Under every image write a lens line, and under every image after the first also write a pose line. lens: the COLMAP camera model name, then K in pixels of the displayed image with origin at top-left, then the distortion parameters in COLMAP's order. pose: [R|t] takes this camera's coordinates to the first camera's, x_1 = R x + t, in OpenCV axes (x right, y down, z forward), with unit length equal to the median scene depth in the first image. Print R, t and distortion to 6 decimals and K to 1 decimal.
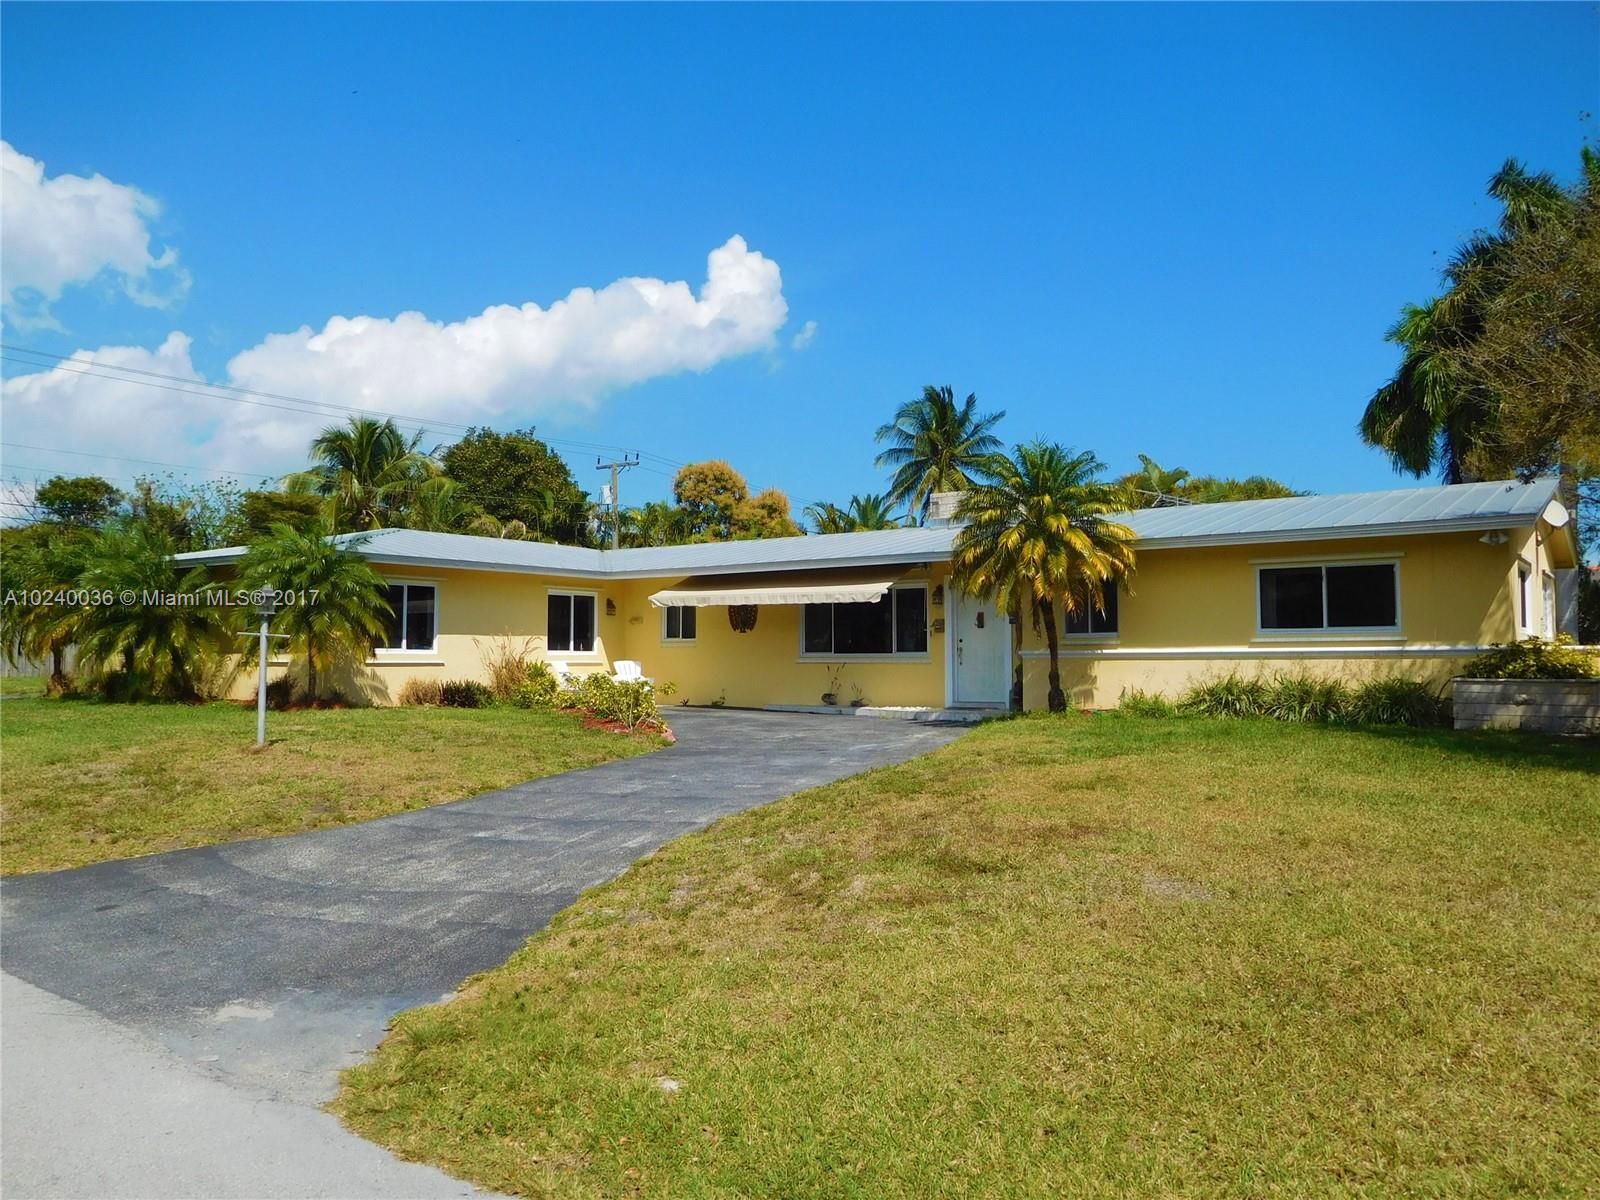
lens RADIAL K [[1182.3, 0, 797.0], [0, 1182.3, 597.6], [0, 0, 1]] dist [-0.033545, 0.001602]
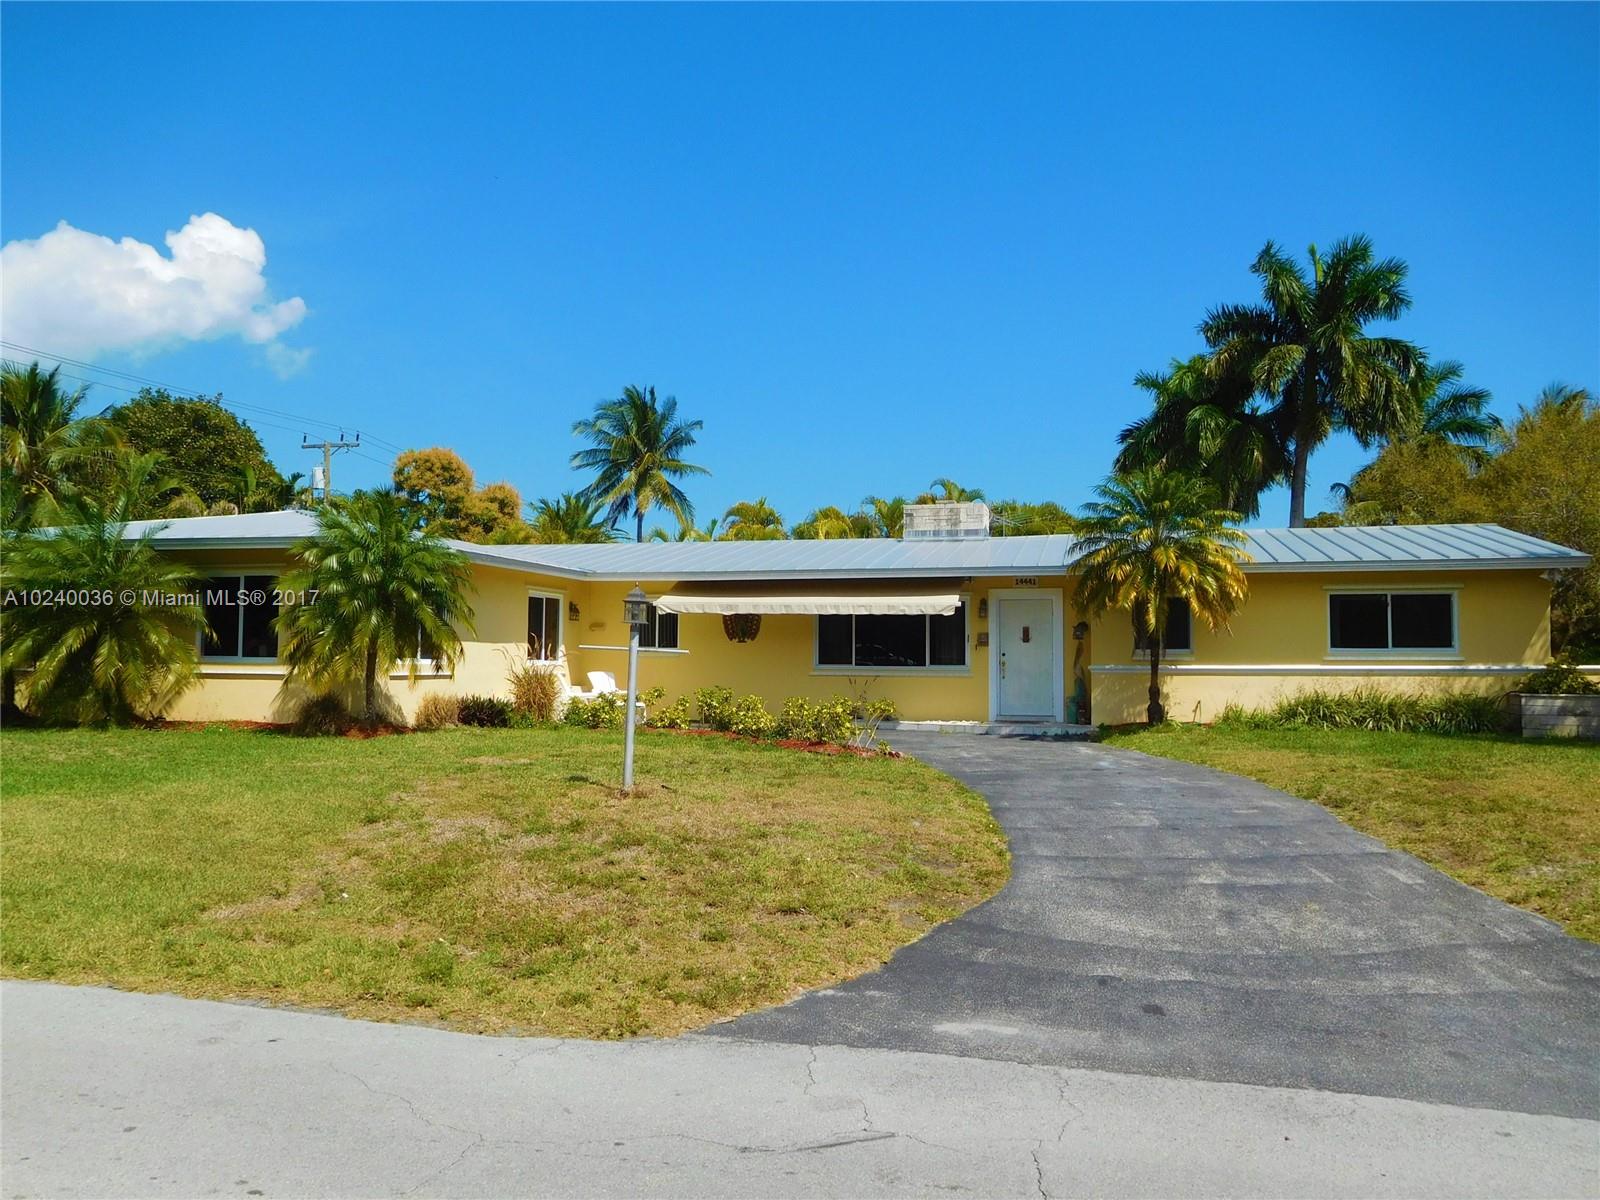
lens RADIAL K [[1165.7, 0, 797.3], [0, 1165.7, 609.6], [0, 0, 1]] dist [-0.010663, -0.001635]
pose [[0.927802, 0.022317, 0.372405, -0.386558], [-0.025439, 0.999670, 0.003473, -0.000769], [-0.372205, -0.012695, 0.928064, 0.136440]]
